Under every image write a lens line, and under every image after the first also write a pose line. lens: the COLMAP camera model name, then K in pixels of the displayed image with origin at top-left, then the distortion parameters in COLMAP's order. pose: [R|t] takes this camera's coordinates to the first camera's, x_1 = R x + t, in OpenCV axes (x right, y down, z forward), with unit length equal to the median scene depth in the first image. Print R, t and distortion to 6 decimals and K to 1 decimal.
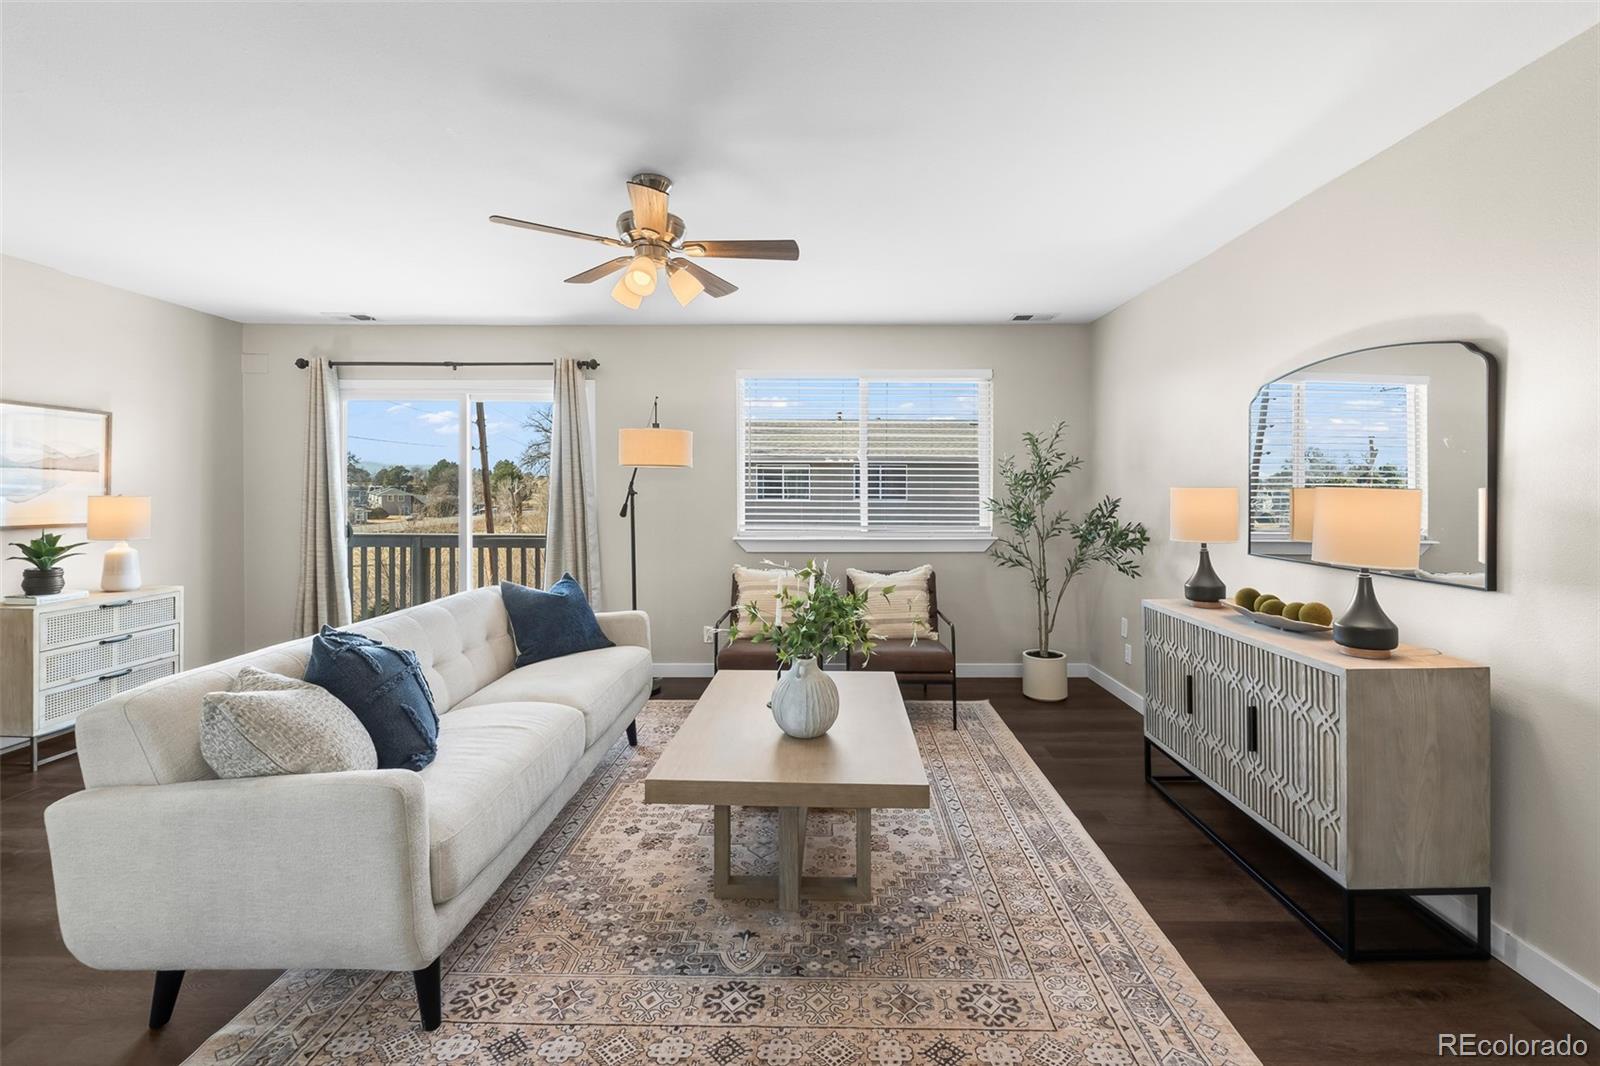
lens RADIAL K [[681.1, 0, 812.2], [0, 681.1, 489.2], [0, 0, 1]] dist [-0.007062, -0.000511]
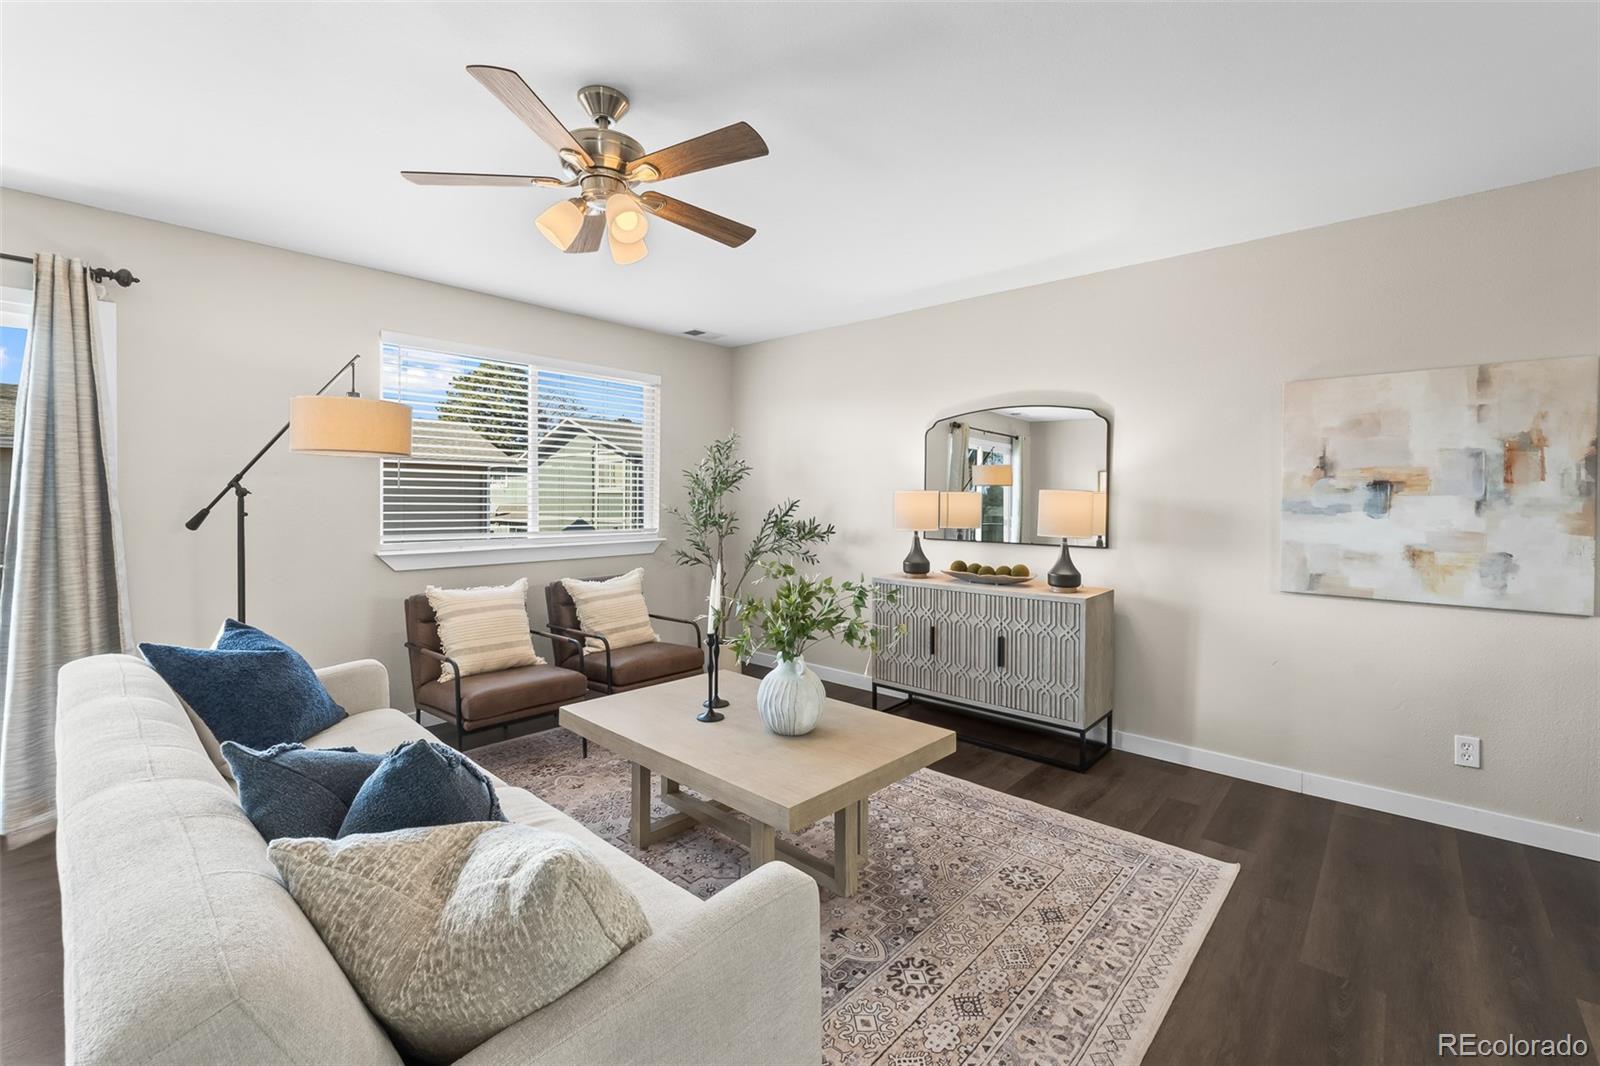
lens RADIAL K [[672.2, 0, 796.6], [0, 672.2, 502.4], [0, 0, 1]] dist [-0.005151, -0.000150]
pose [[0.672045, -0.002024, 0.740507, -0.700189], [-0.005639, 0.999953, 0.007851, 0.013274], [-0.740488, -0.009452, 0.672003, 0.315518]]
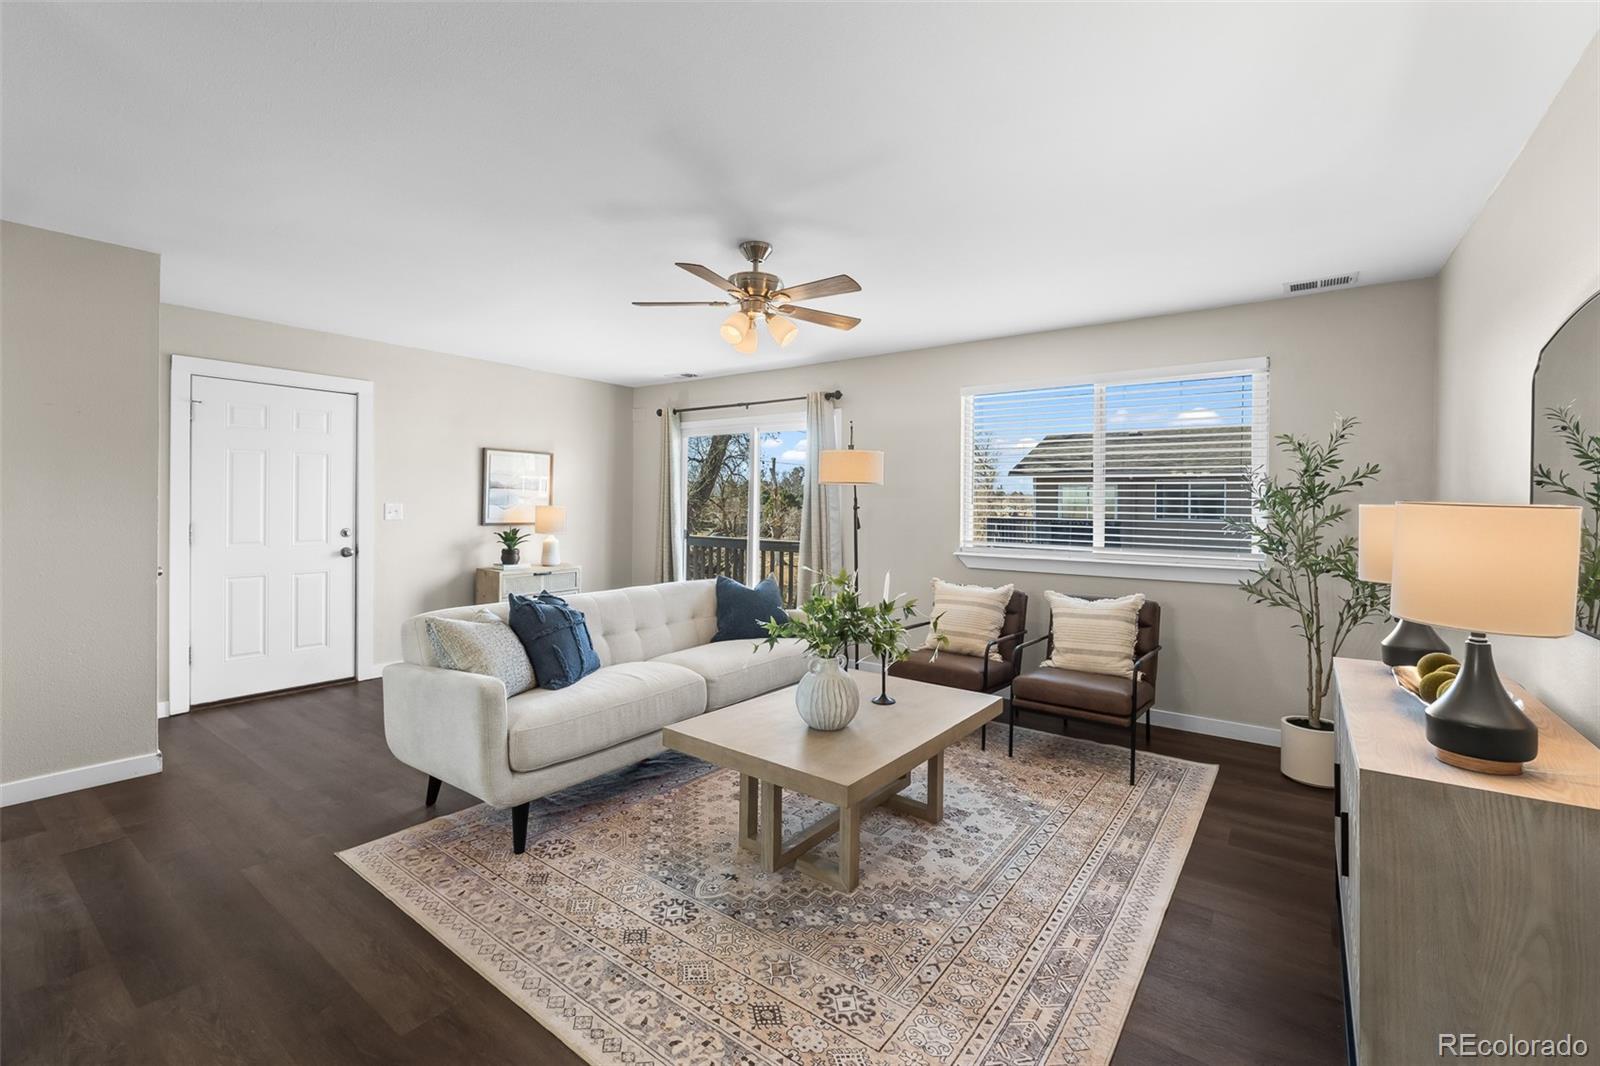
lens RADIAL K [[672.2, 0, 796.6], [0, 672.2, 502.4], [0, 0, 1]] dist [-0.005151, -0.000150]
pose [[0.811256, 0.005041, -0.584669, 0.550279], [-0.008654, 0.999957, -0.003386, 0.003013], [0.584627, 0.007806, 0.811265, 0.088146]]
